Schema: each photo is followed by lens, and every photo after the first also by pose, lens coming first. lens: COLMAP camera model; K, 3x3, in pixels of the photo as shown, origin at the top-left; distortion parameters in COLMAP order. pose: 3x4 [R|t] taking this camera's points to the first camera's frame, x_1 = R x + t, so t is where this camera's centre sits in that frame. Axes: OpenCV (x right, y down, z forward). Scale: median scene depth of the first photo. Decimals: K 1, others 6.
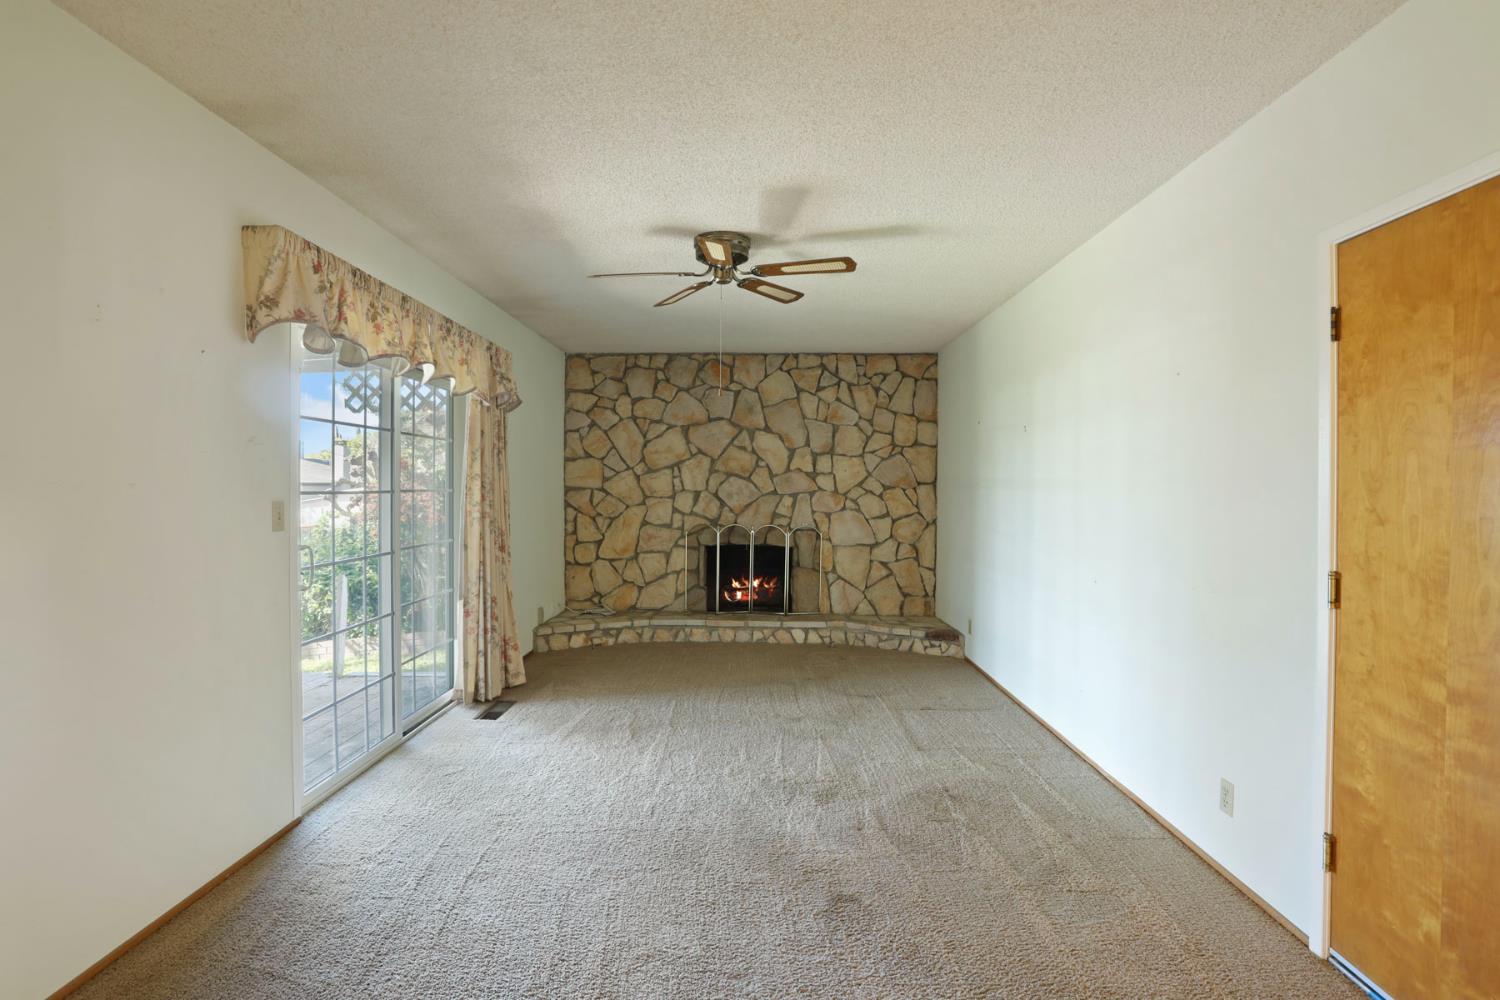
lens RADIAL K [[729.7, 0, 747.3], [0, 729.7, 490.7], [0, 0, 1]] dist [-0.072087, 0.030931]
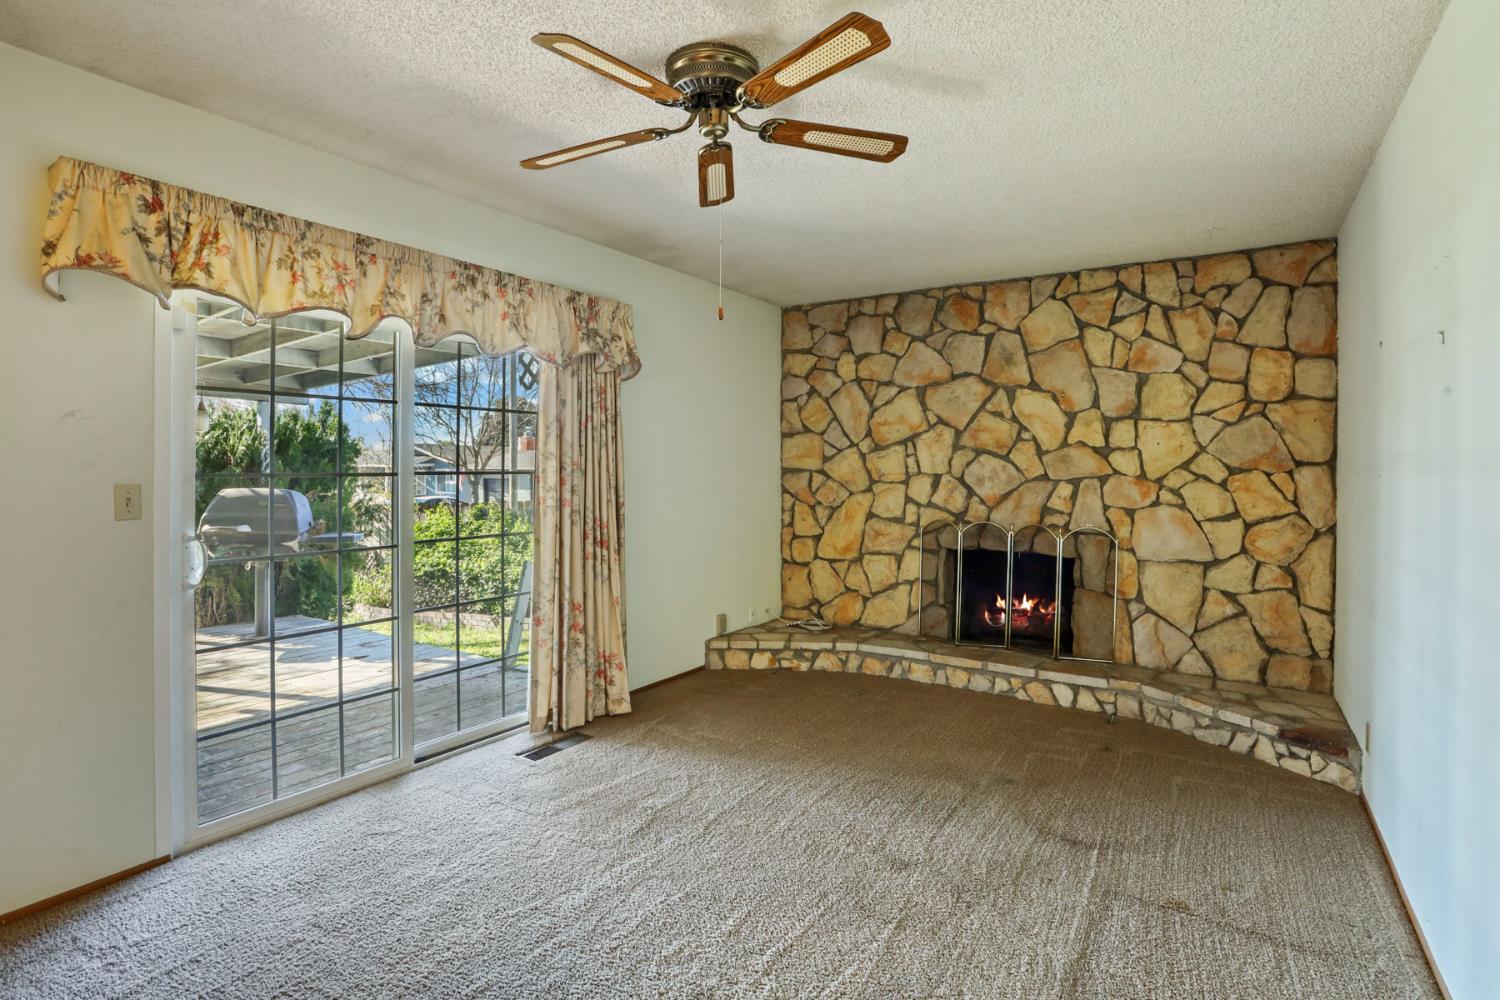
lens RADIAL K [[745.9, 0, 746.8], [0, 745.9, 463.2], [0, 0, 1]] dist [-0.075822, 0.041621]
pose [[0.843285, -0.001864, -0.537463, 0.174334], [-0.004371, 0.999937, -0.010327, -0.002330], [0.537449, 0.011058, 0.843224, 0.265937]]
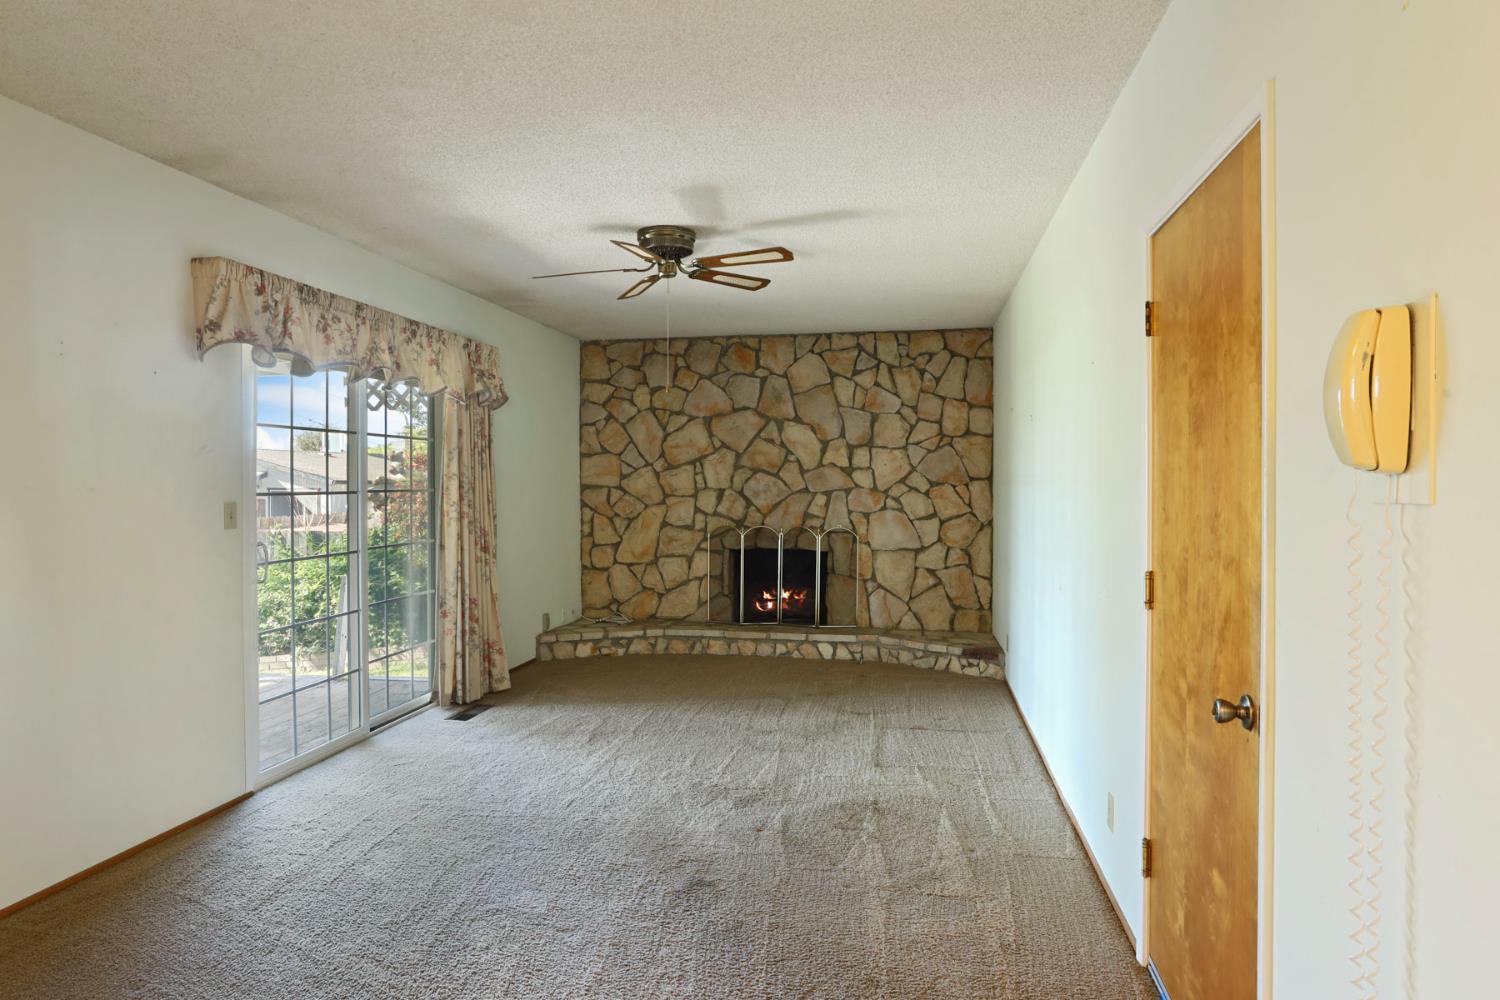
lens RADIAL K [[892.6, 0, 747.4], [0, 892.6, 487.3], [0, 0, 1]] dist [-0.066601, 0.044326]
pose [[0.987329, -0.005094, -0.158605, 0.140358], [0.005213, 0.999986, 0.000333, -0.001706], [0.158602, -0.001155, 0.987342, -0.088053]]
